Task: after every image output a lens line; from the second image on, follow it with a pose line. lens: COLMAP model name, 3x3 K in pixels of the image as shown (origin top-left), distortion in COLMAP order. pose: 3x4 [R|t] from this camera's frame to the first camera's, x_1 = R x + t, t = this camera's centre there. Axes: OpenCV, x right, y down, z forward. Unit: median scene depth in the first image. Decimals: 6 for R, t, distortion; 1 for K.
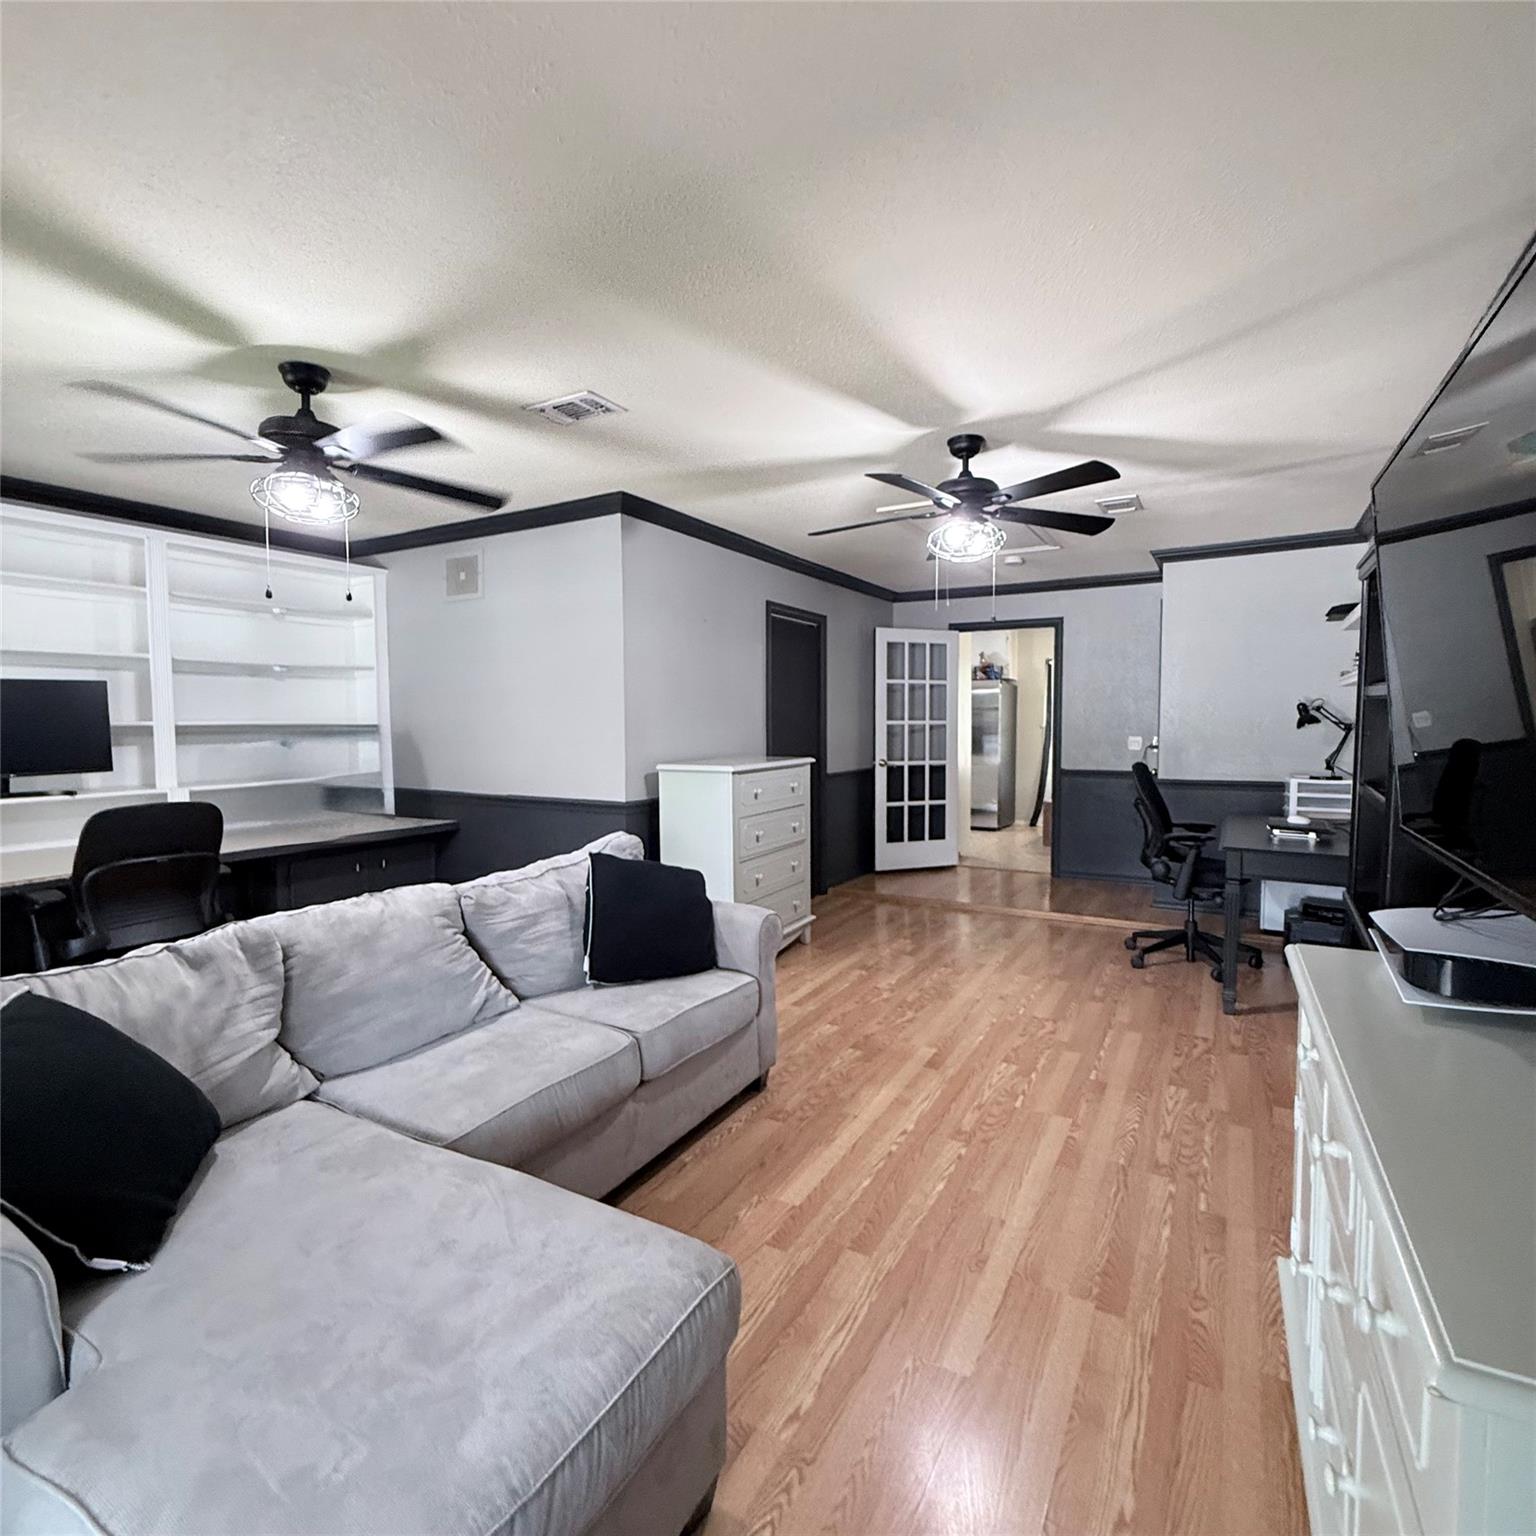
lens RADIAL K [[812.5, 0, 766.4], [0, 812.5, 769.9], [0, 0, 1]] dist [0.002462, 0.000304]
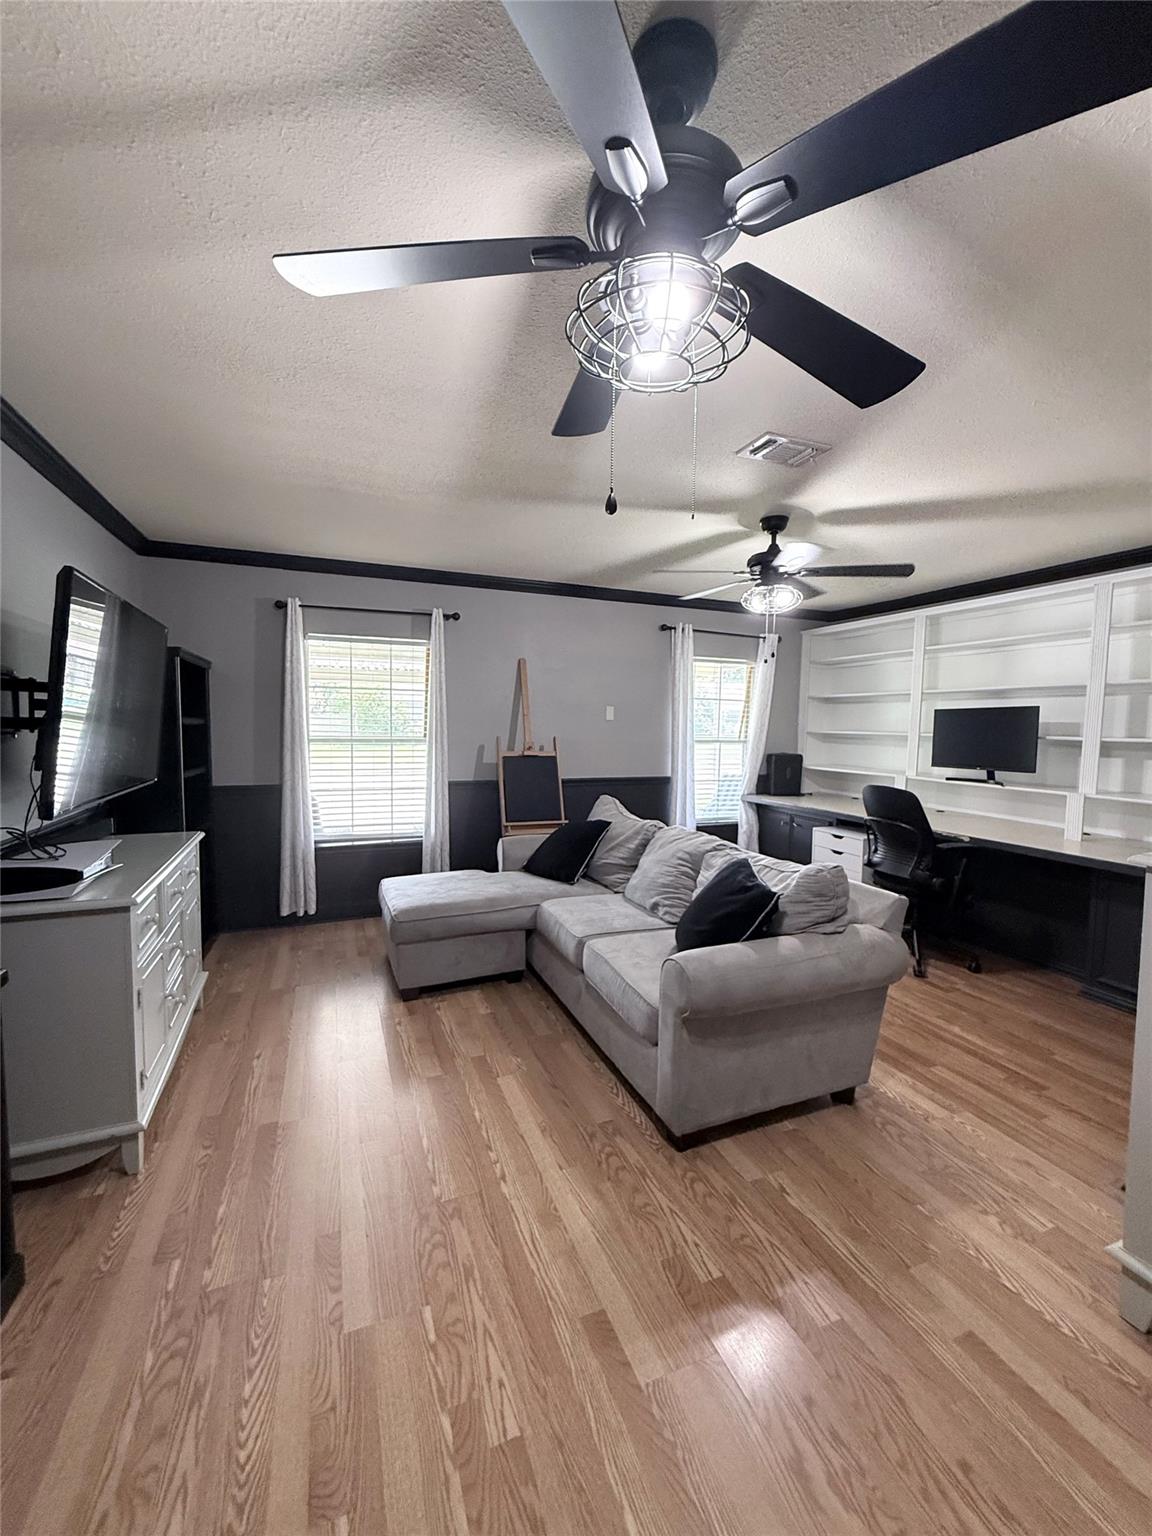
lens RADIAL K [[615.5, 0, 578.0], [0, 615.5, 765.3], [0, 0, 1]] dist [-0.001350, -0.000092]
pose [[-0.617902, 0.050343, -0.784641, 0.570417], [-0.057300, 0.992411, 0.108798, -0.097317], [0.784164, 0.112187, -0.610329, 1.270105]]
